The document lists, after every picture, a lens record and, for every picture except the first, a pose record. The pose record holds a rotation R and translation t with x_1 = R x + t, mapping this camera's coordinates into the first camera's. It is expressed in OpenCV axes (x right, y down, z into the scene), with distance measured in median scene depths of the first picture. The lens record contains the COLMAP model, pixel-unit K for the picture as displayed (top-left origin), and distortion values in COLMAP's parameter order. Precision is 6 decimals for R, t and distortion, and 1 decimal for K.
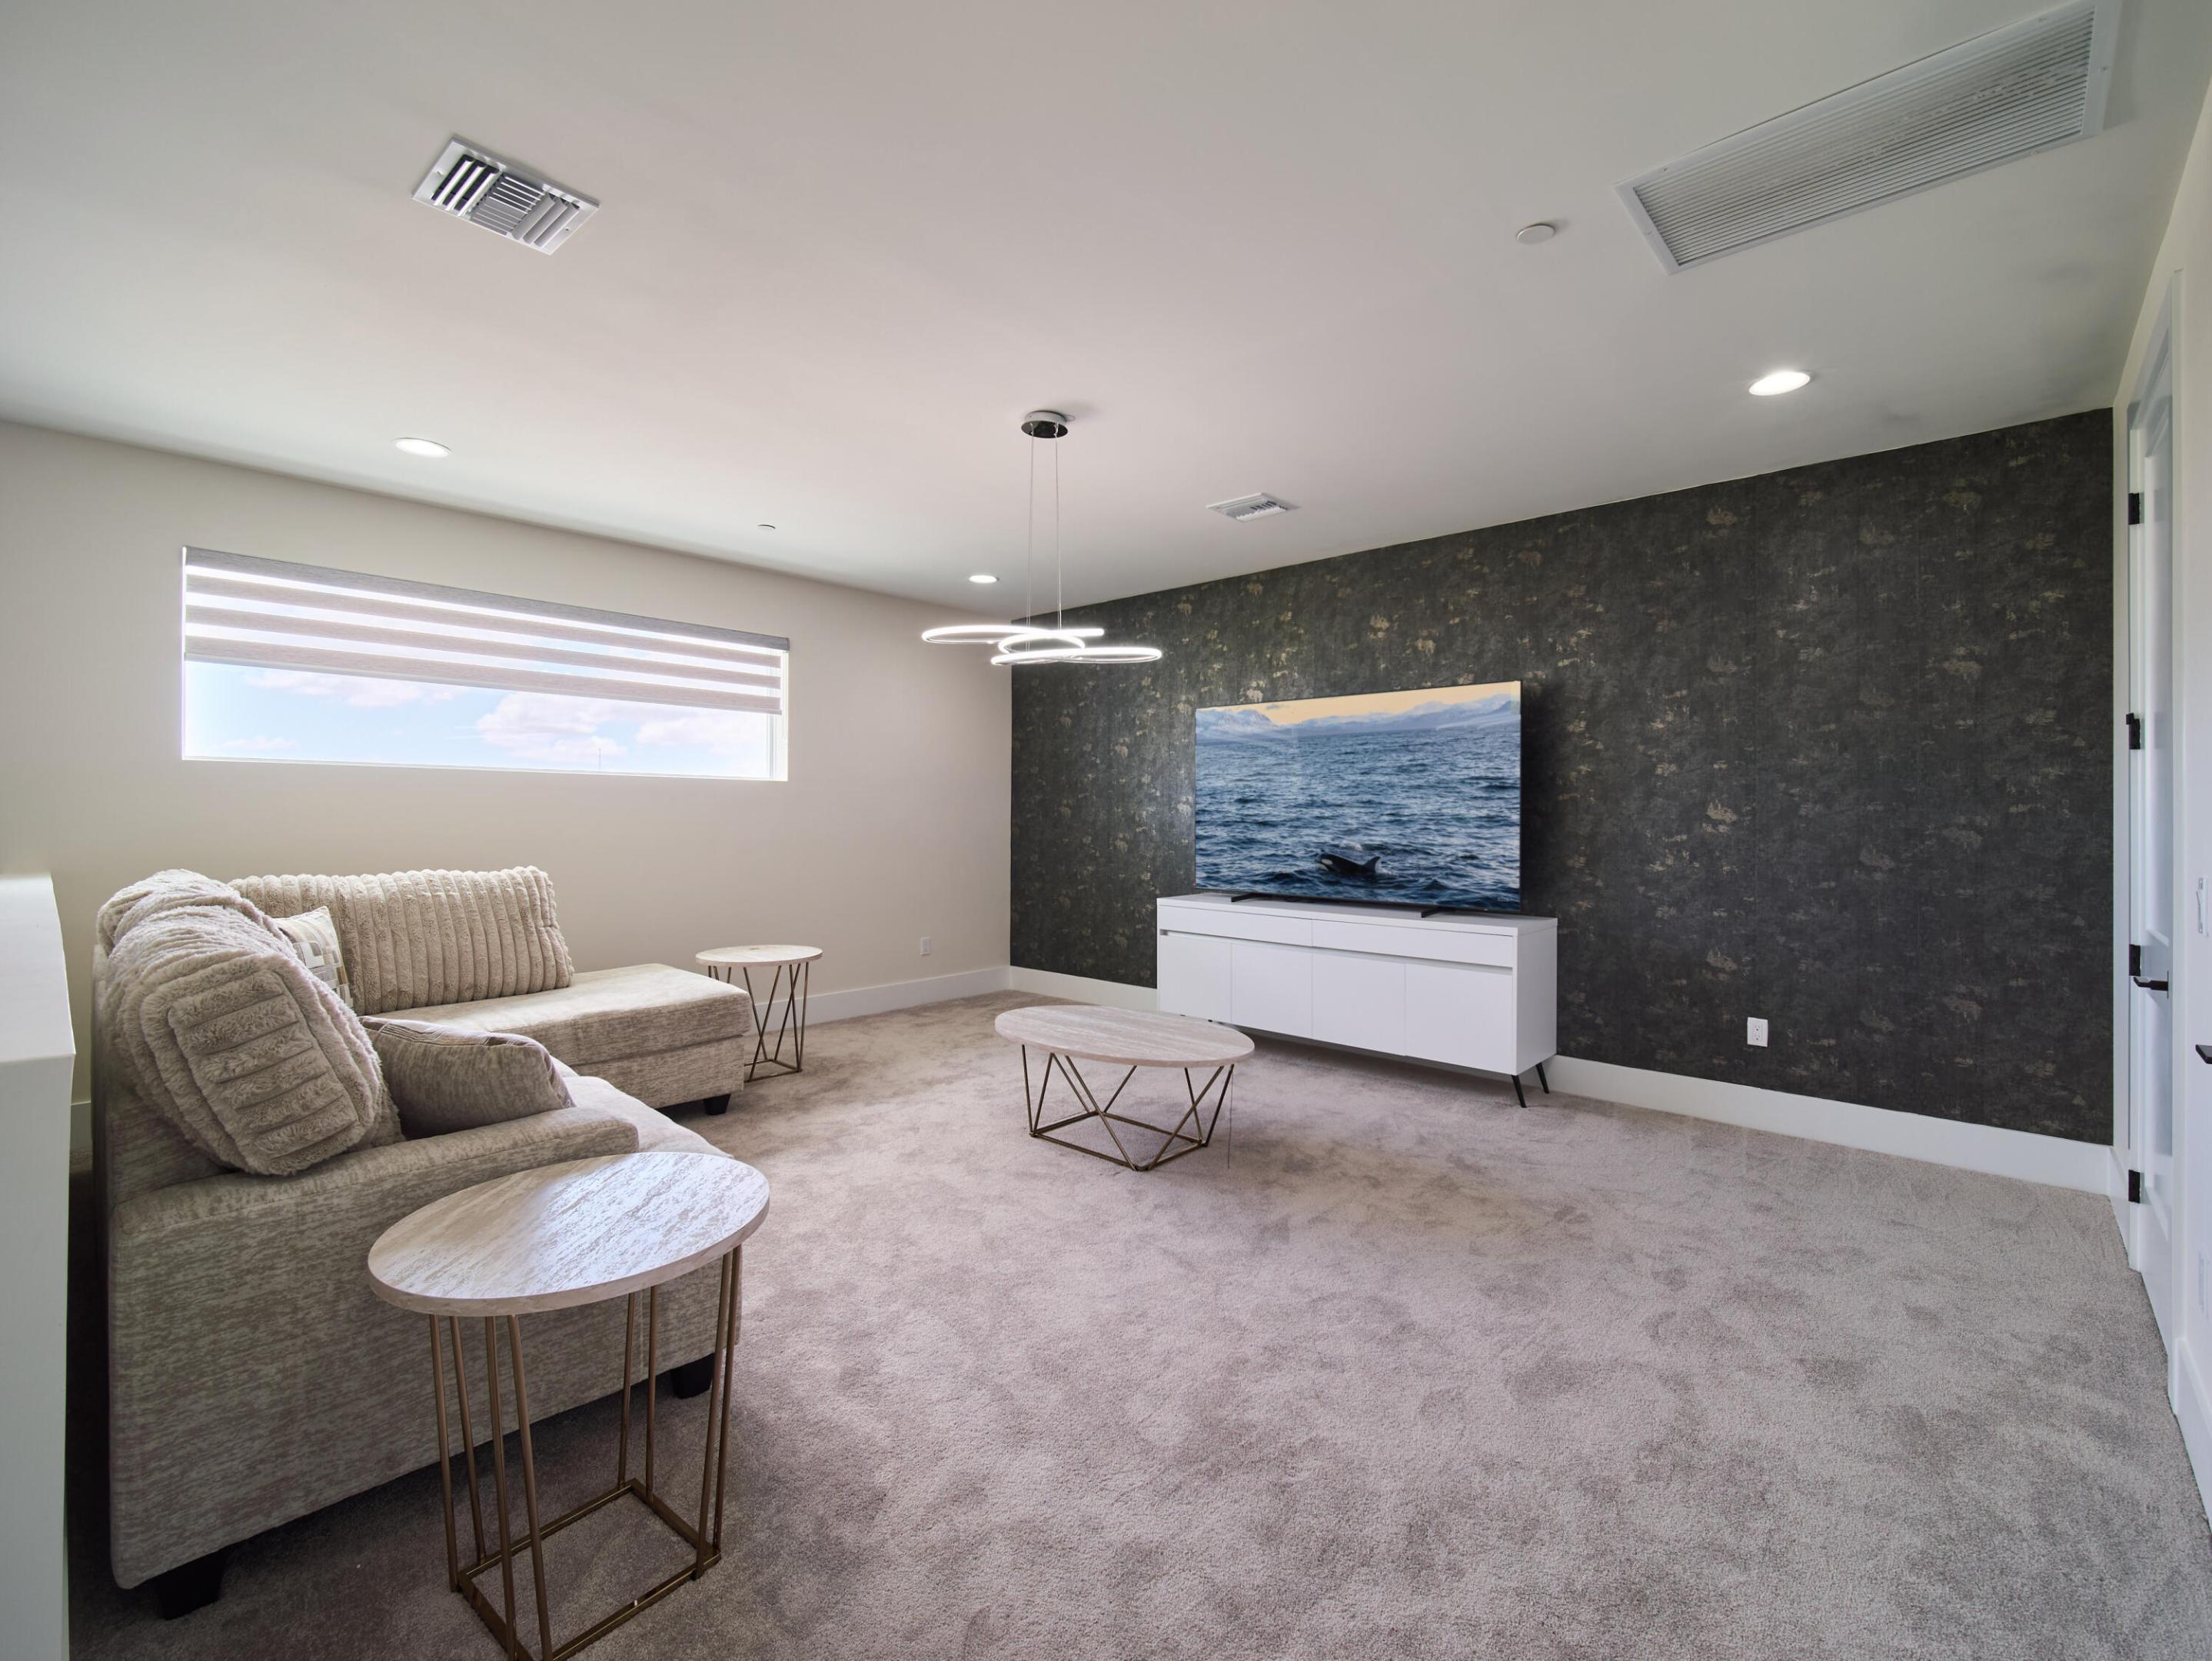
lens RADIAL K [[971.4, 0, 1106.0], [0, 971.4, 830.5], [0, 0, 1]] dist [-0.000121, -0.004533]
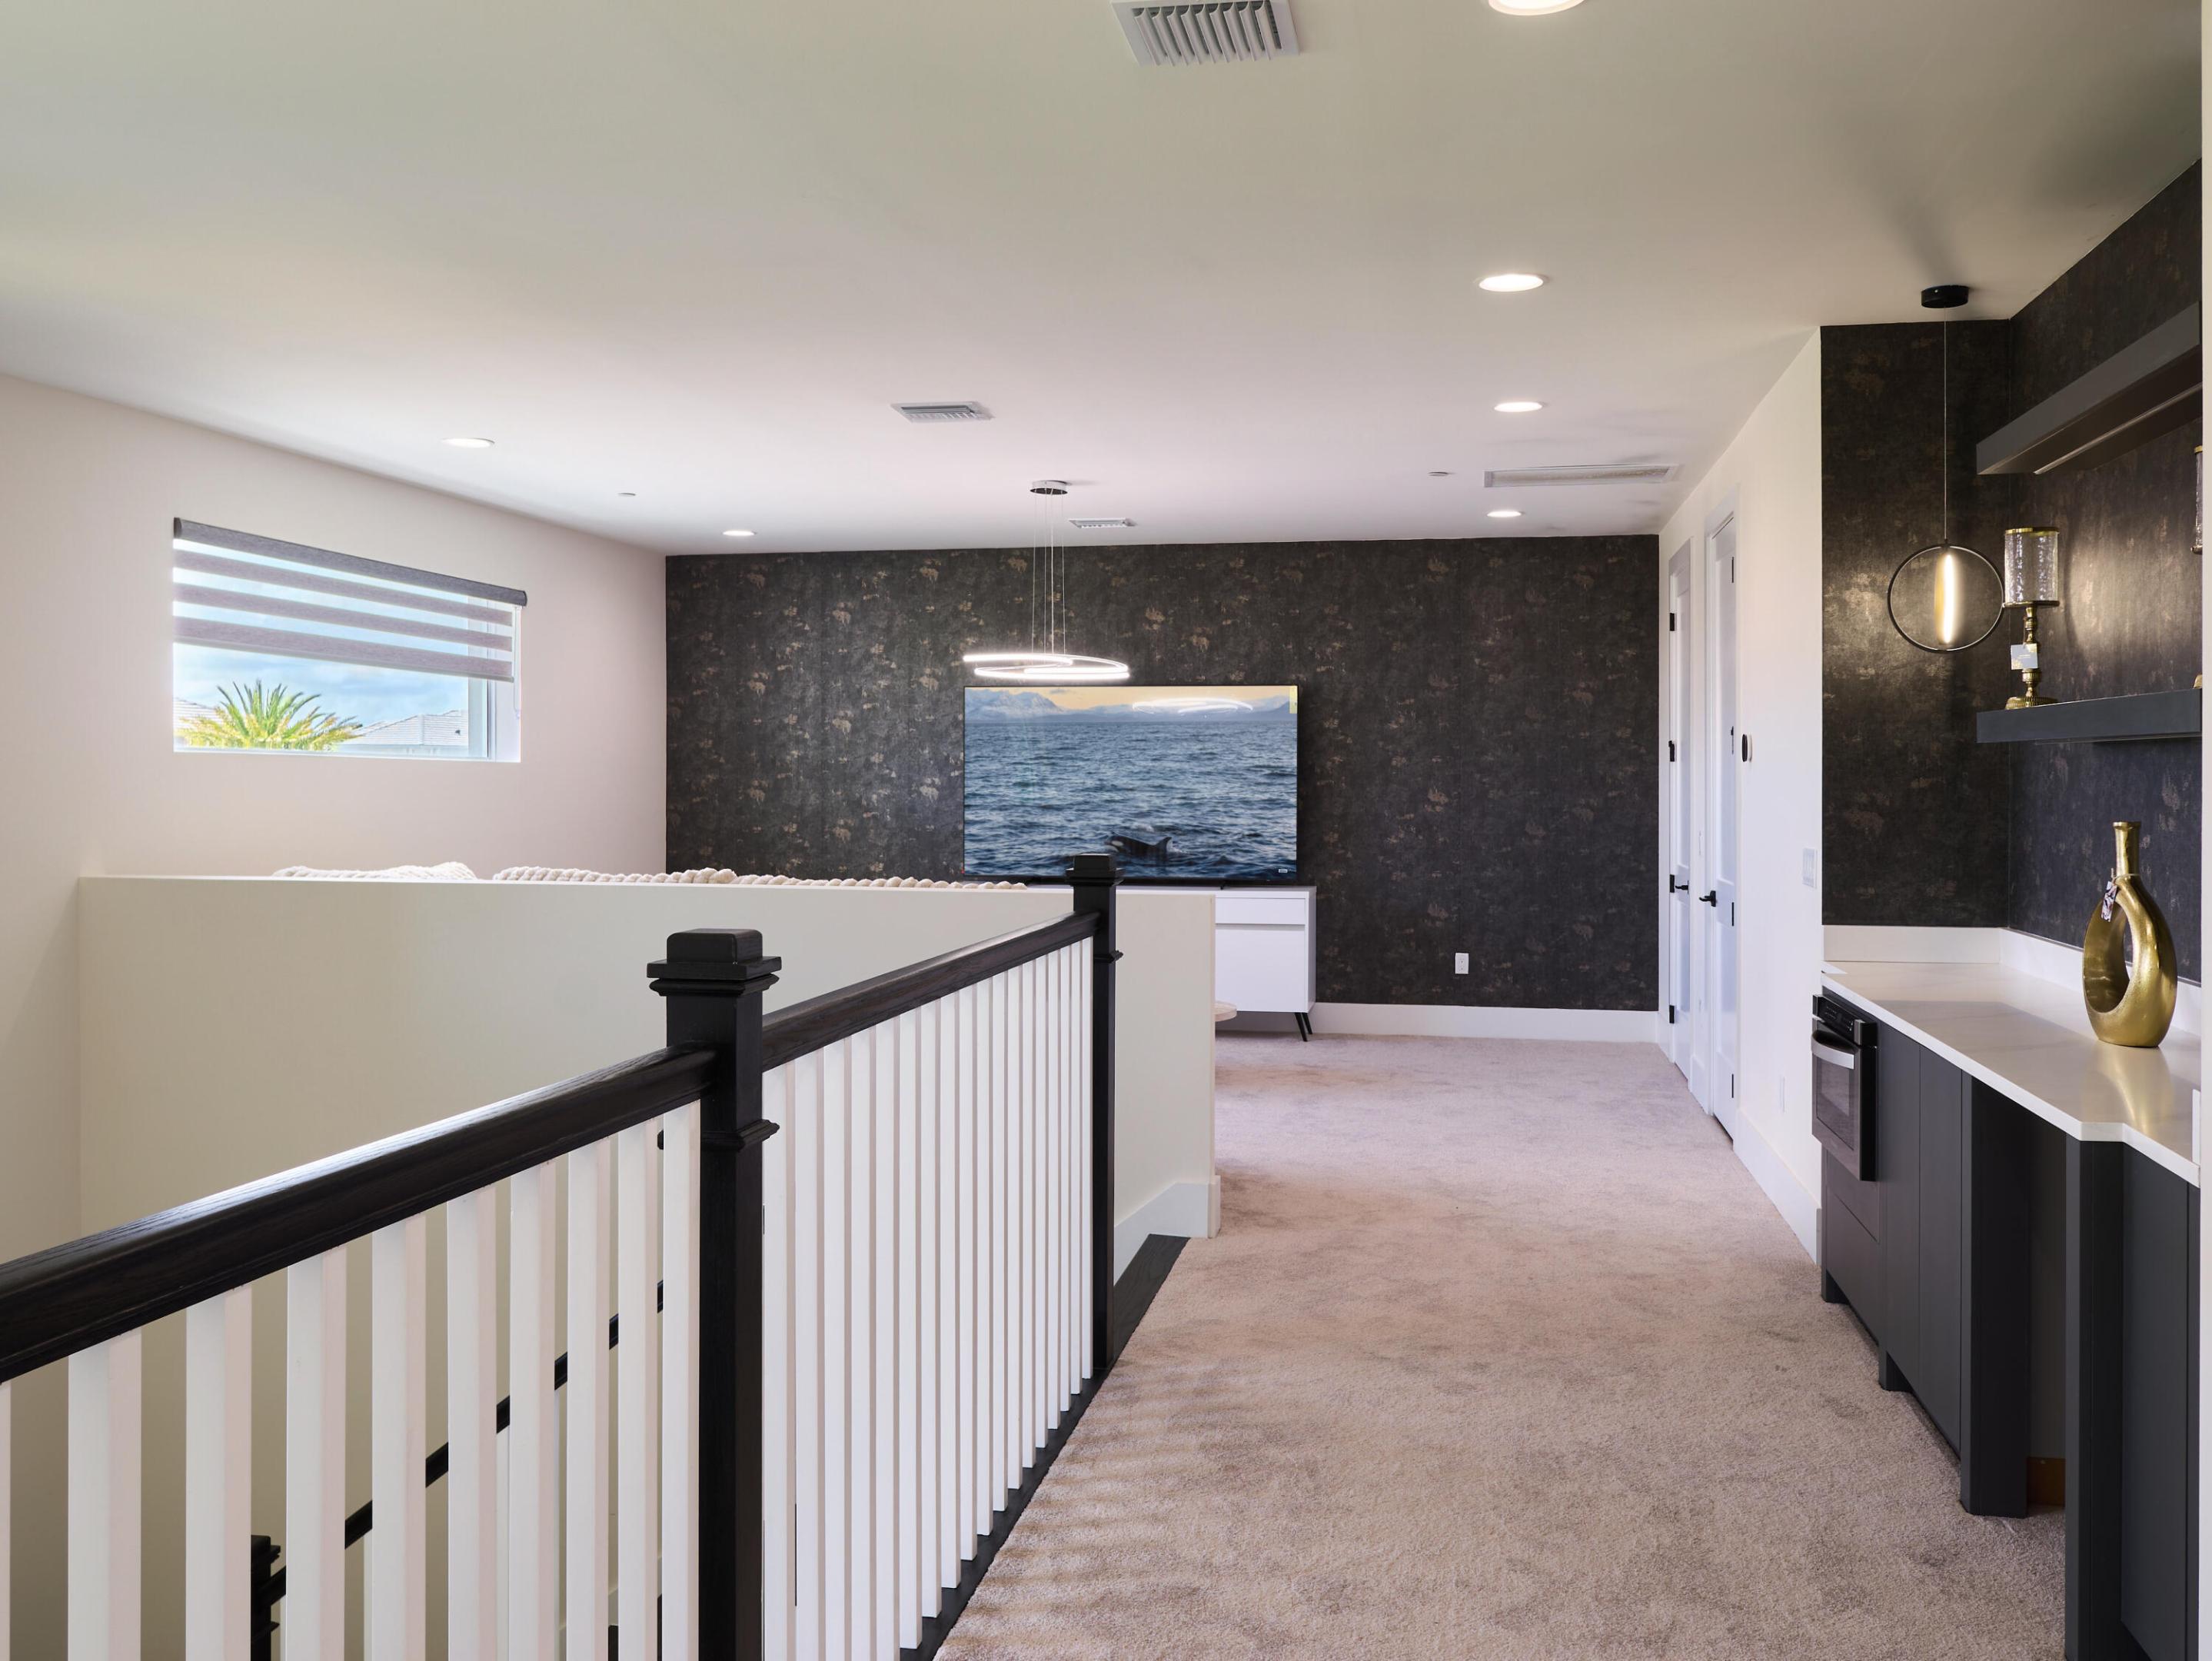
lens RADIAL K [[1914.5, 0, 1101.4], [0, 1914.5, 882.6], [0, 0, 1]] dist [-0.017457, -0.002507]
pose [[0.854392, -0.029169, 0.518809, -0.962918], [0.010674, 0.999198, 0.038599, -0.005986], [-0.519519, -0.027441, 0.854018, -0.846825]]
